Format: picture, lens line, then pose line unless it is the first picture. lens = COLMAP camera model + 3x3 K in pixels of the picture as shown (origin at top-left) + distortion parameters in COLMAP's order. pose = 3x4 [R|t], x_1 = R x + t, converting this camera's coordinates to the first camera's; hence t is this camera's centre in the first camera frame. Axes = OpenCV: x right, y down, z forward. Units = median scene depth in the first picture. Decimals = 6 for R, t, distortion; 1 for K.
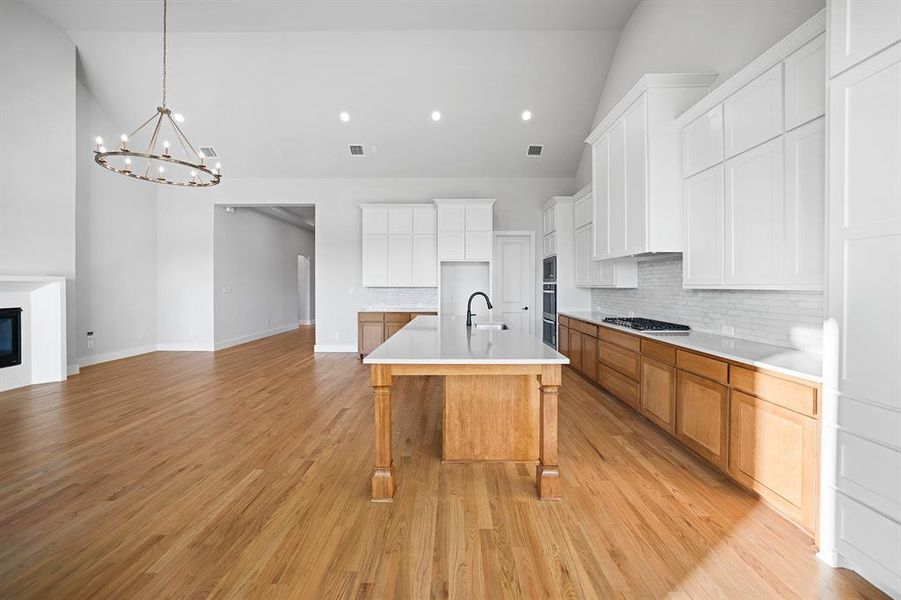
lens RADIAL K [[317.6, 0, 456.0], [0, 317.6, 290.8], [0, 0, 1]] dist [-0.021904, 0.004222]
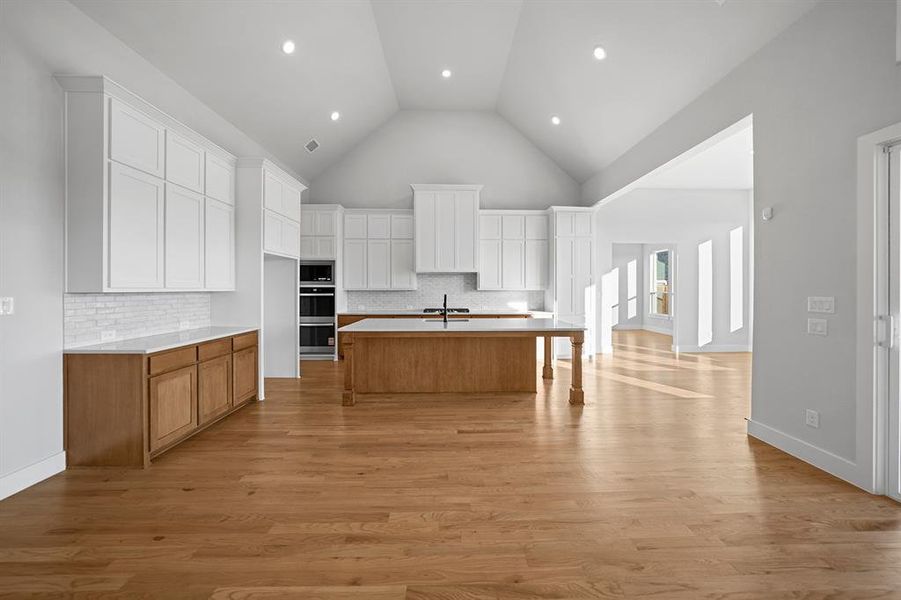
lens RADIAL K [[317.6, 0, 456.0], [0, 317.6, 290.8], [0, 0, 1]] dist [-0.021904, 0.004222]
pose [[-0.020676, -0.007822, 0.999756, -0.881791], [0.015450, 0.999847, 0.008142, -0.013728], [-0.999667, 0.015614, -0.020552, 0.743015]]
